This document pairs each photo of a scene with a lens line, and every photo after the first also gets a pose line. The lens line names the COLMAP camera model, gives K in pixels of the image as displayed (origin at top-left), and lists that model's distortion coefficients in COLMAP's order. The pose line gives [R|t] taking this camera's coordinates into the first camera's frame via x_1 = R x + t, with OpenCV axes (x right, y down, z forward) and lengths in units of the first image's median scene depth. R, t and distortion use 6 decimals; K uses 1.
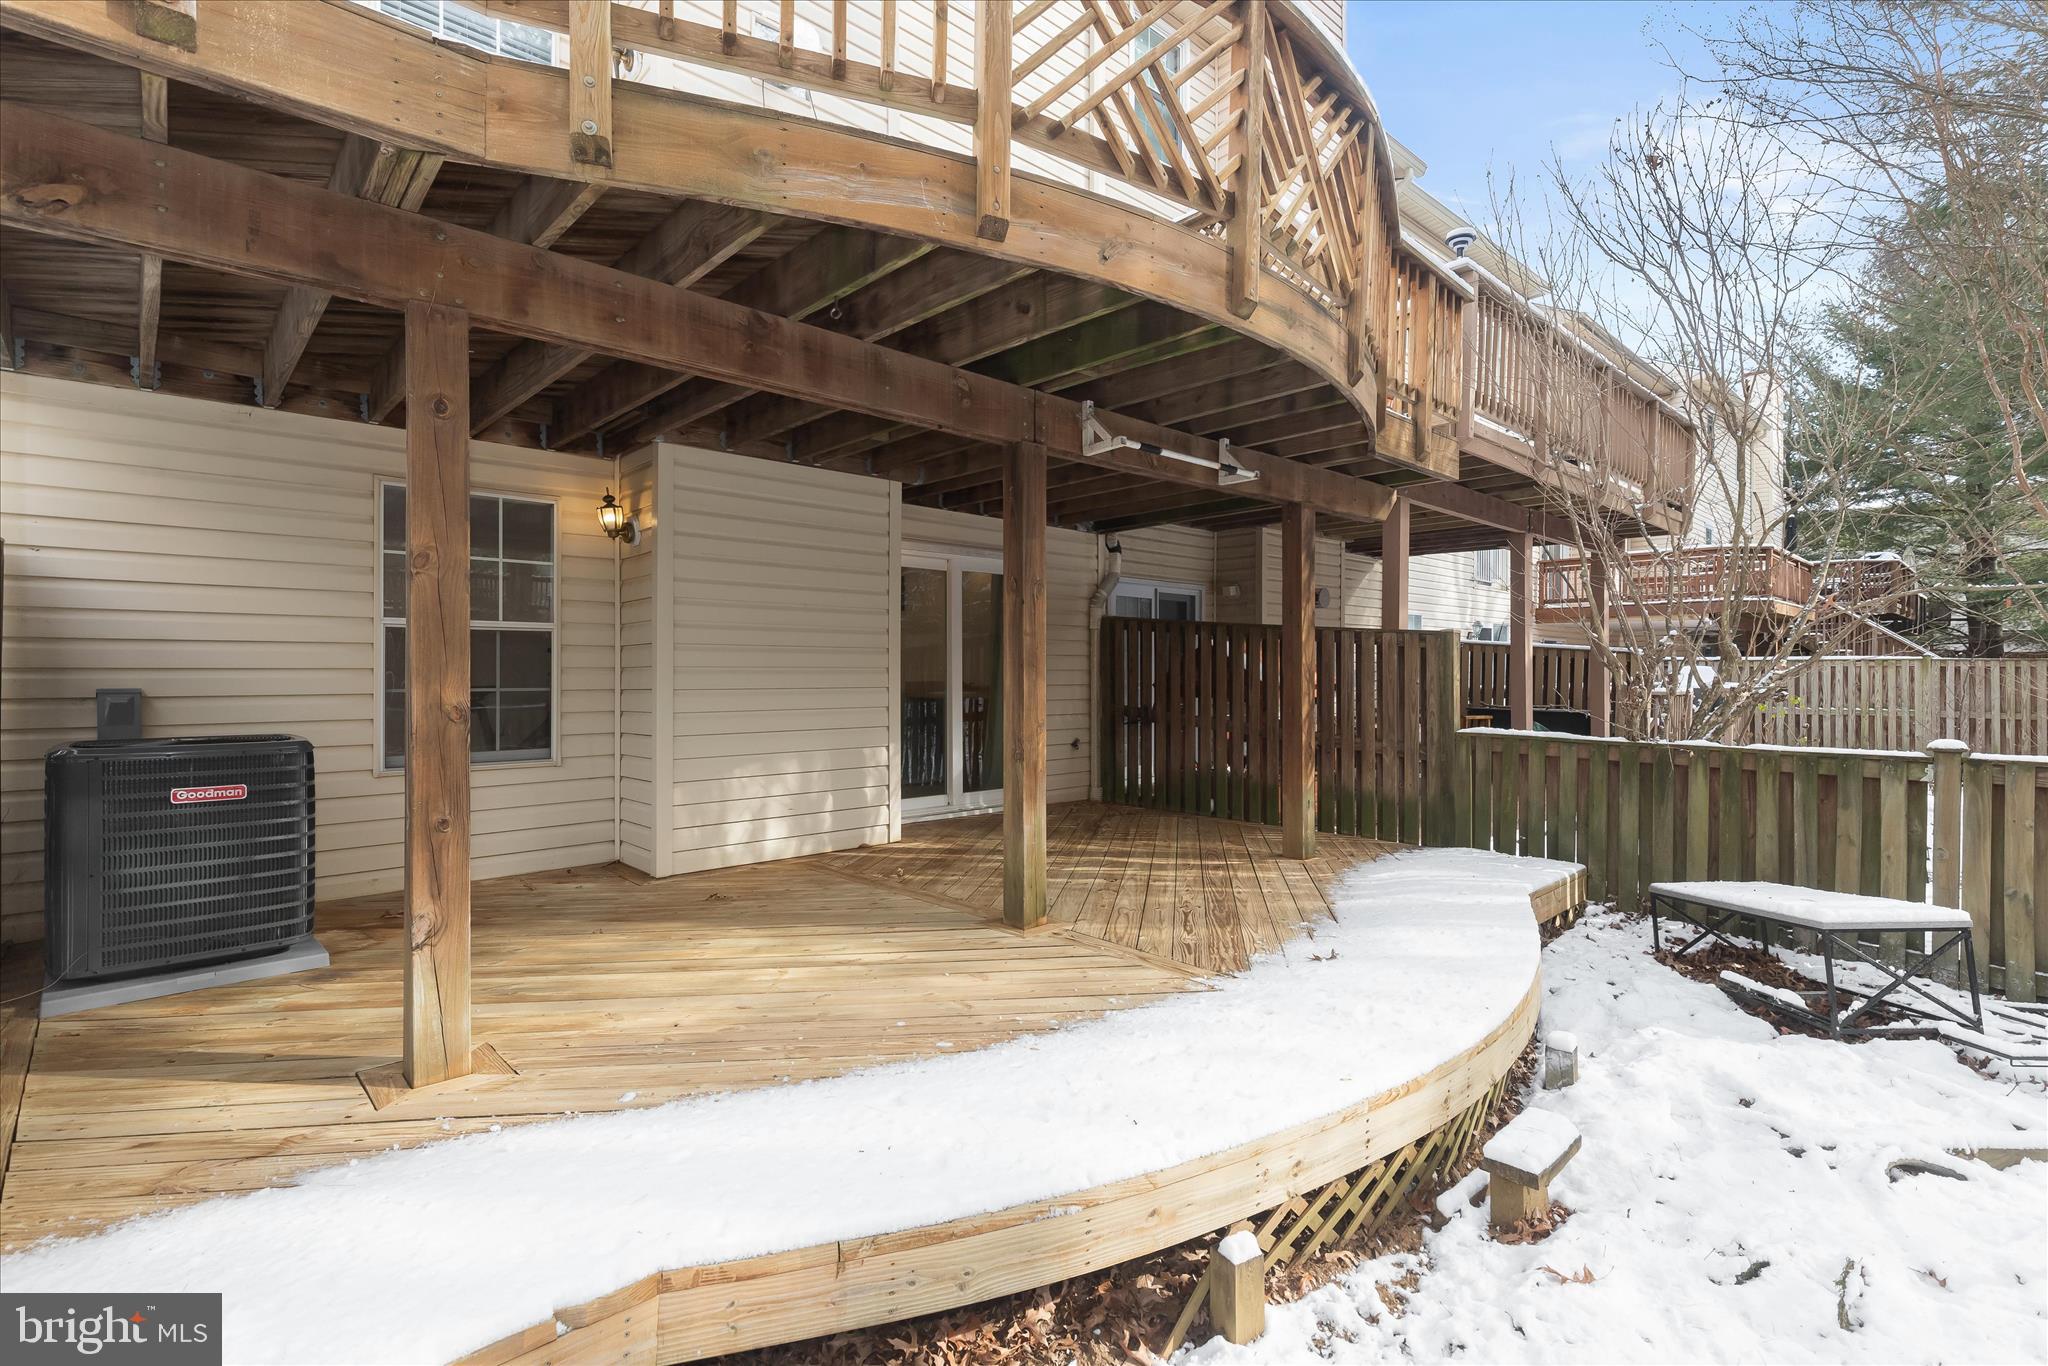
lens RADIAL K [[977.0, 0, 1020.9], [0, 977.0, 678.0], [0, 0, 1]] dist [-0.012296, 0.001979]
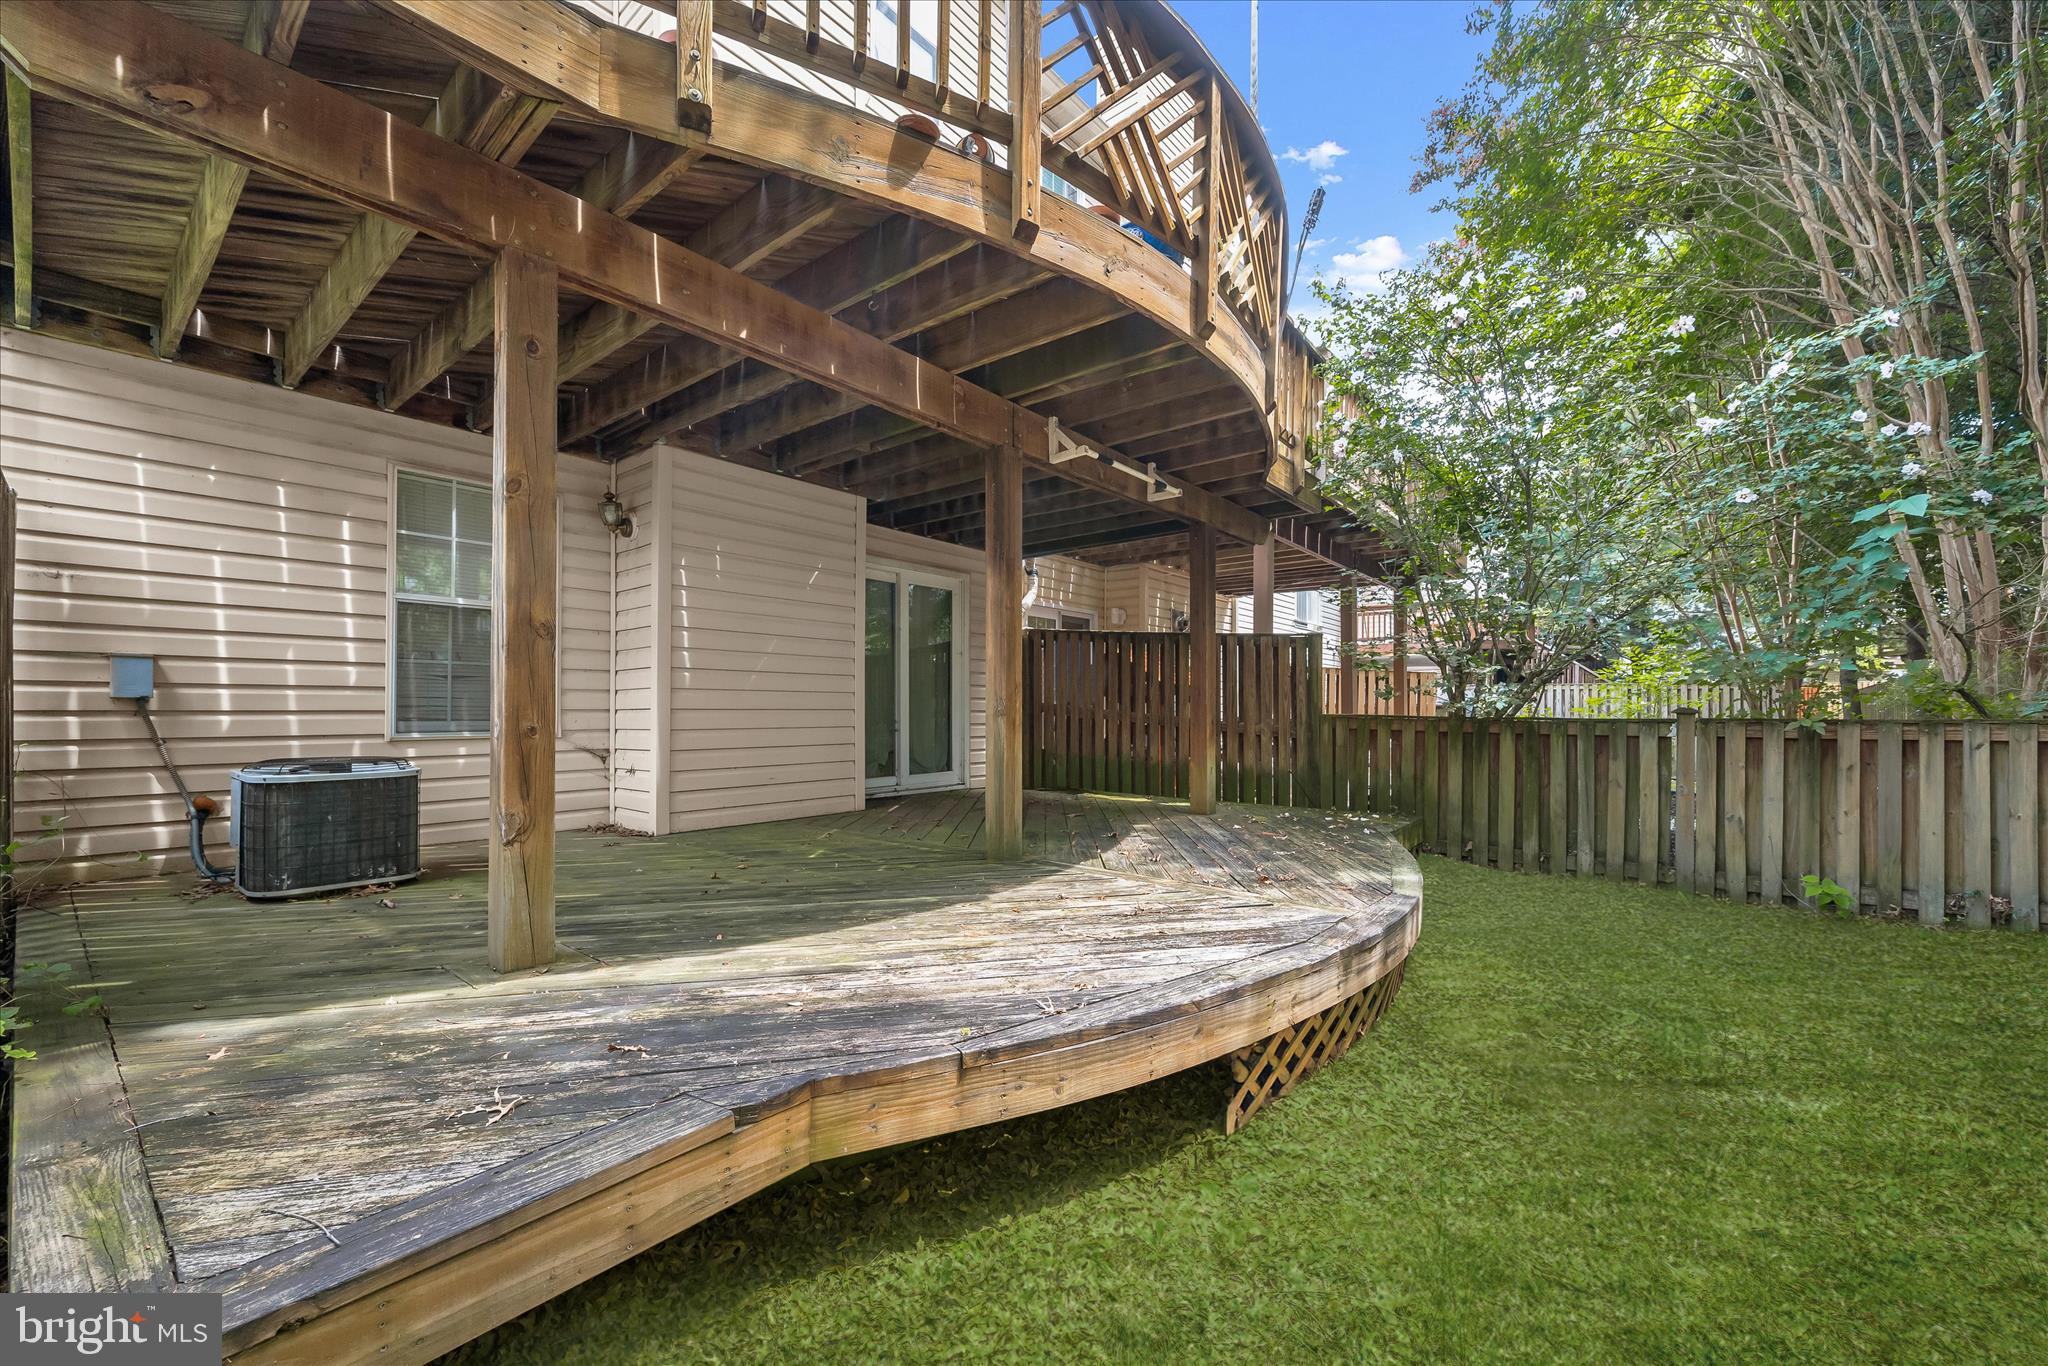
lens RADIAL K [[828.6, 0, 1024.8], [0, 828.6, 710.1], [0, 0, 1]] dist [-0.020203, 0.000899]
pose [[0.989755, 0.002449, 0.142754, -0.131674], [-0.001630, 0.999982, -0.005853, 0.095531], [-0.142766, 0.005561, 0.989741, 0.012215]]
